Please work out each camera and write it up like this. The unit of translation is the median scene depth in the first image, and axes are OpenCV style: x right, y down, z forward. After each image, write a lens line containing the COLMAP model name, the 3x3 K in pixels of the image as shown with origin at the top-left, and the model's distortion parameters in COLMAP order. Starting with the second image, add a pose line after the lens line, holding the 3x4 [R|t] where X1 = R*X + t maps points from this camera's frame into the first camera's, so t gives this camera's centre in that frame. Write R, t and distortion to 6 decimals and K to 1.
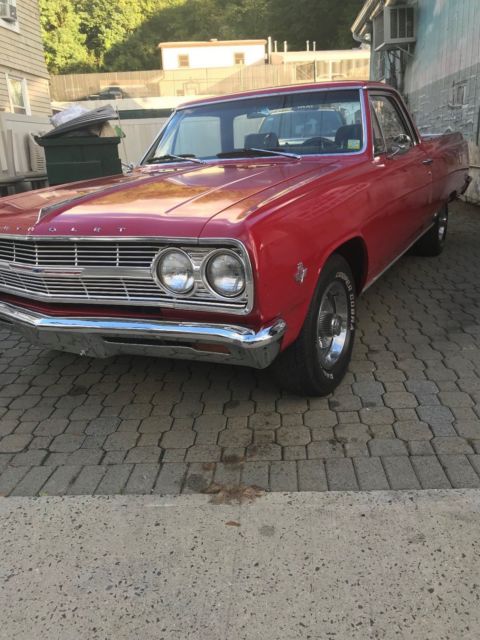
lens RADIAL K [[531.6, 0, 238.2], [0, 531.6, 333.6], [0, 0, 1]] dist [-0.003258, -0.001524]
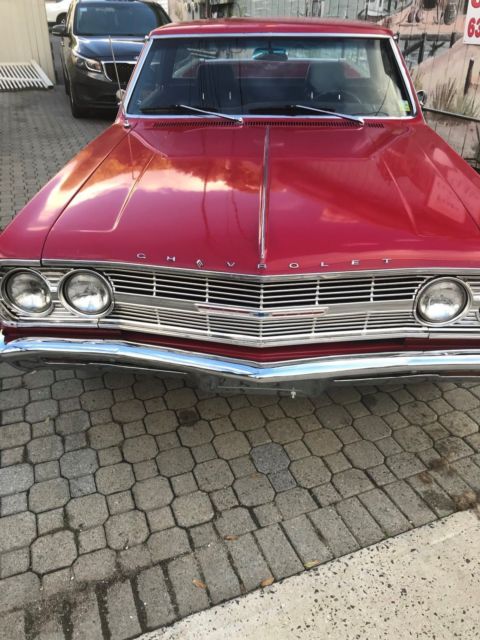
lens RADIAL K [[531.6, 0, 238.2], [0, 531.6, 333.6], [0, 0, 1]] dist [-0.003258, -0.001524]
pose [[0.898230, -0.174290, 0.403491, -0.737900], [0.094971, 0.973293, 0.208999, -0.261693], [-0.429142, -0.149409, 0.890794, 0.302079]]
